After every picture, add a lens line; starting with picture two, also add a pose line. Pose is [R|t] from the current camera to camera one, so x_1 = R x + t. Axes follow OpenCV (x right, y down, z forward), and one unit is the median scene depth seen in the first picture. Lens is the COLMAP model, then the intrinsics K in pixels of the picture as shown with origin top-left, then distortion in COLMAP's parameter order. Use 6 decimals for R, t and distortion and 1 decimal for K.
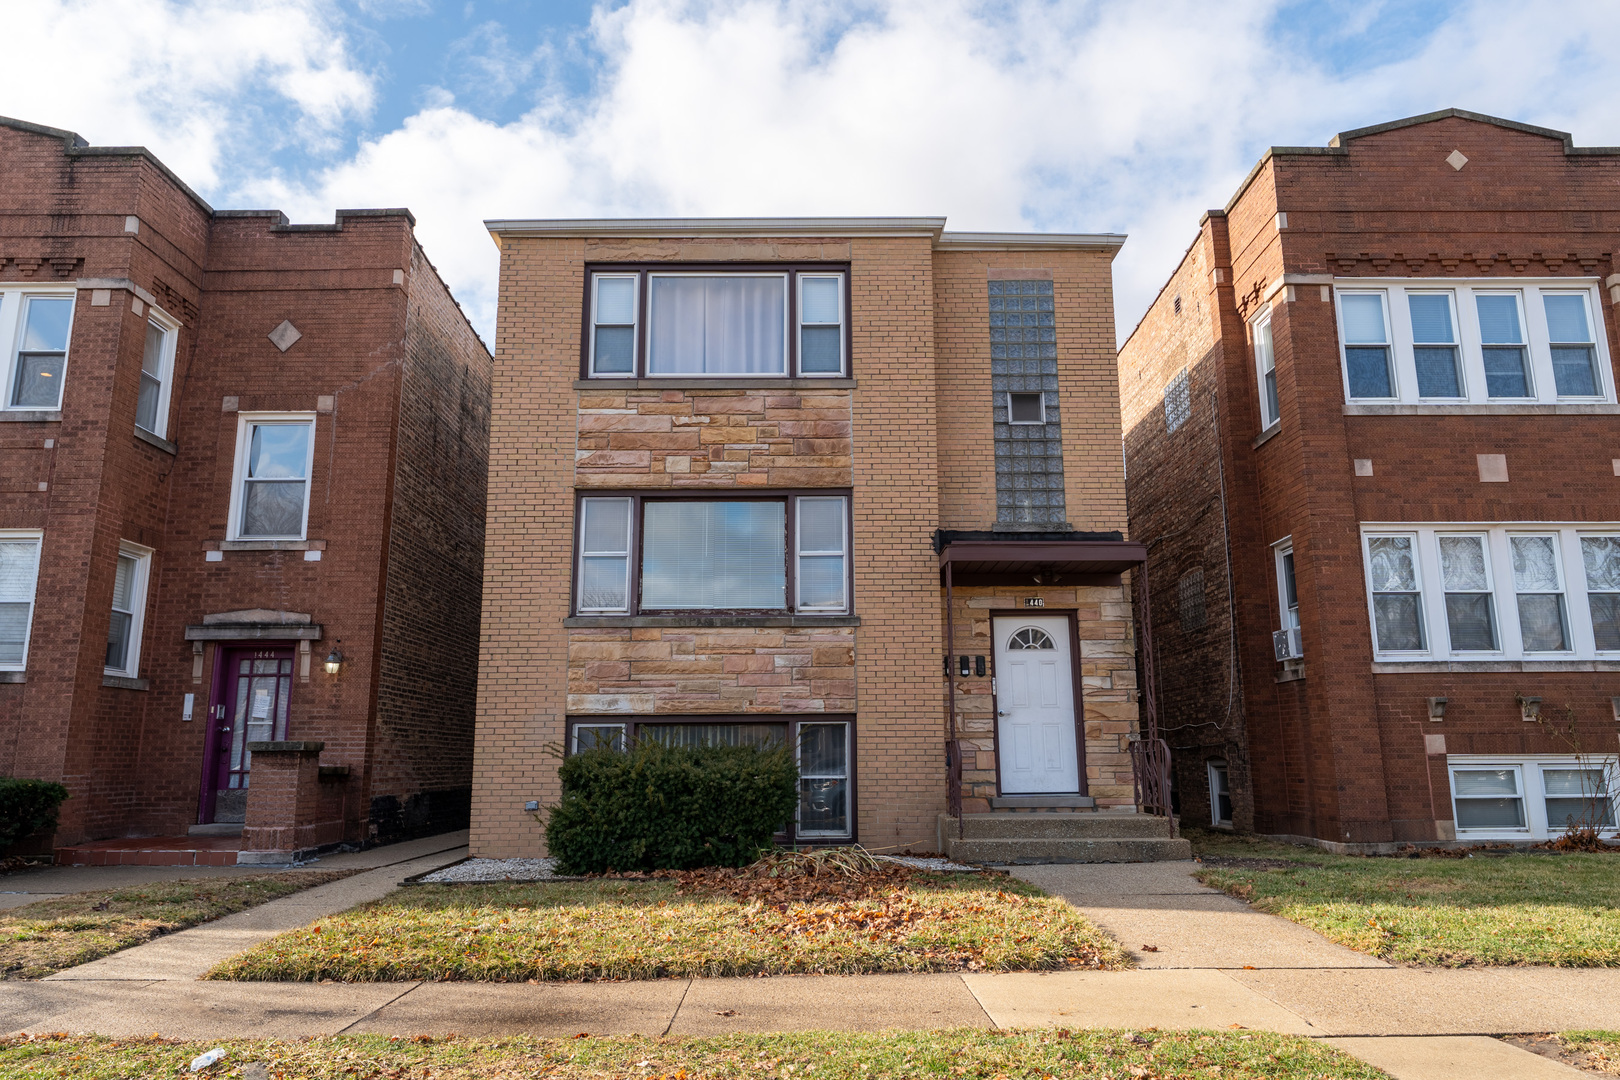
lens RADIAL K [[1086.4, 0, 810.0], [0, 1086.4, 540.0], [0, 0, 1]] dist [-0.001570, -0.000010]
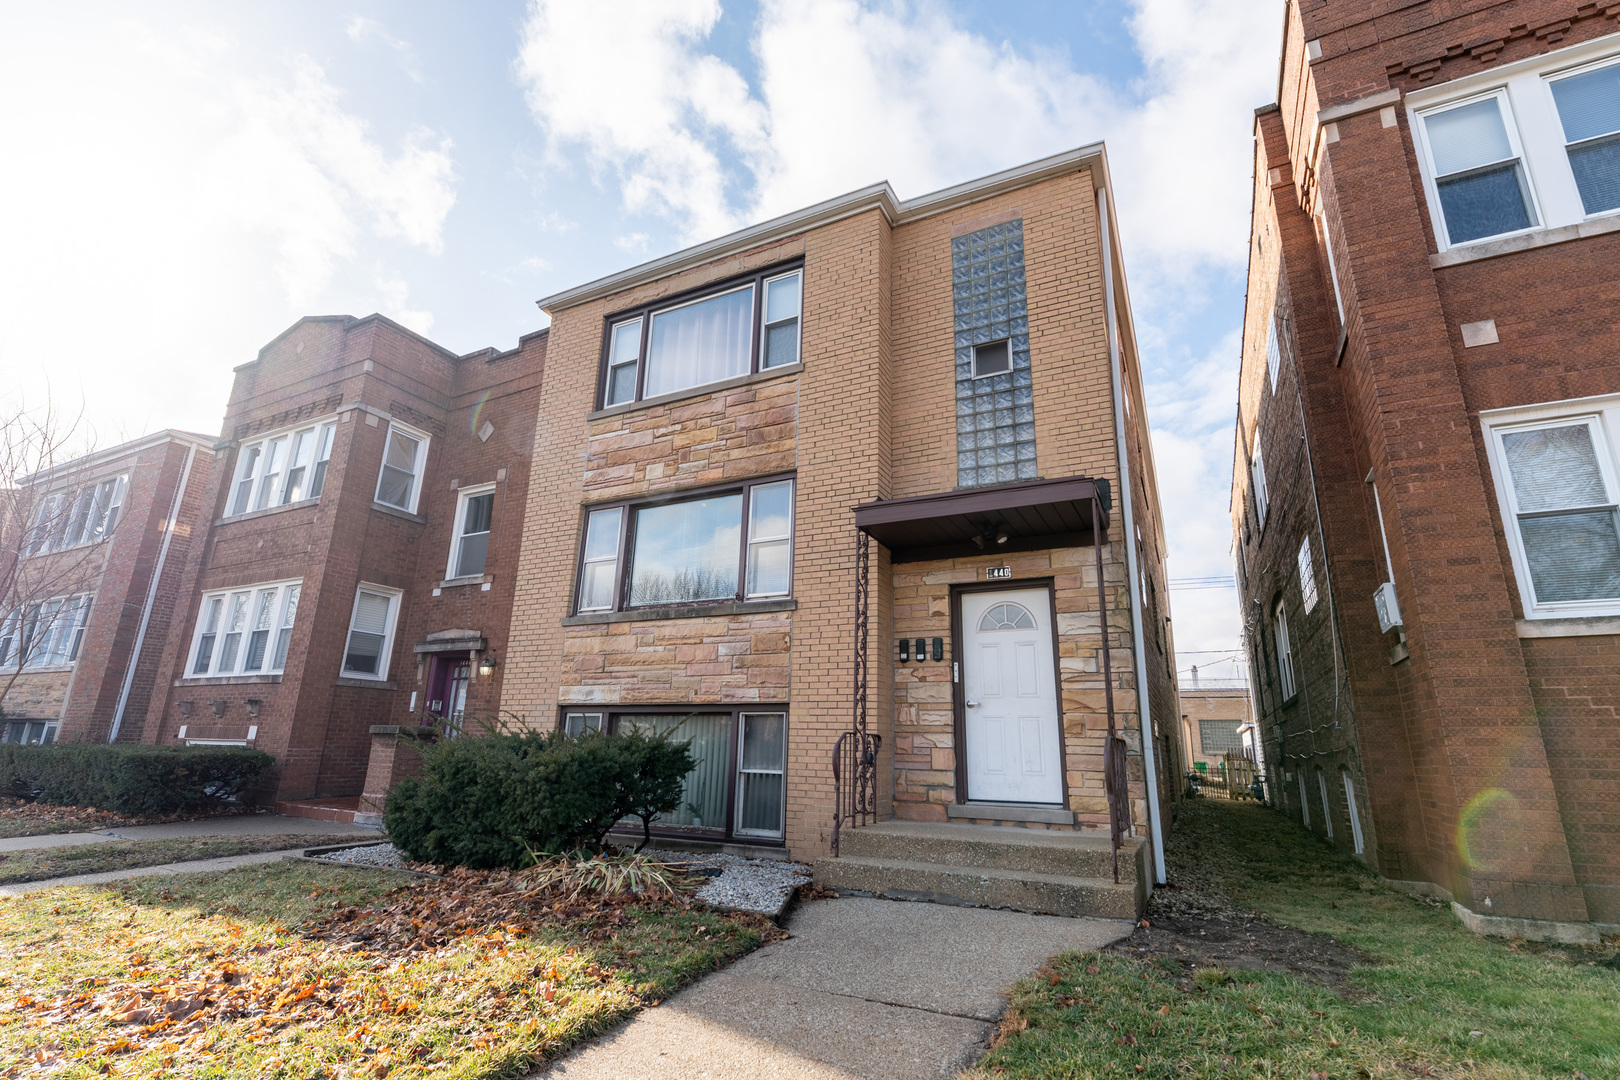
lens RADIAL K [[720.8, 0, 813.5], [0, 720.8, 558.8], [0, 0, 1]] dist [-0.001794, -0.000060]
pose [[0.897865, -0.087742, -0.431439, 0.323002], [0.060099, 0.995193, -0.077323, 0.082161], [0.436150, 0.043497, 0.898822, 0.431495]]
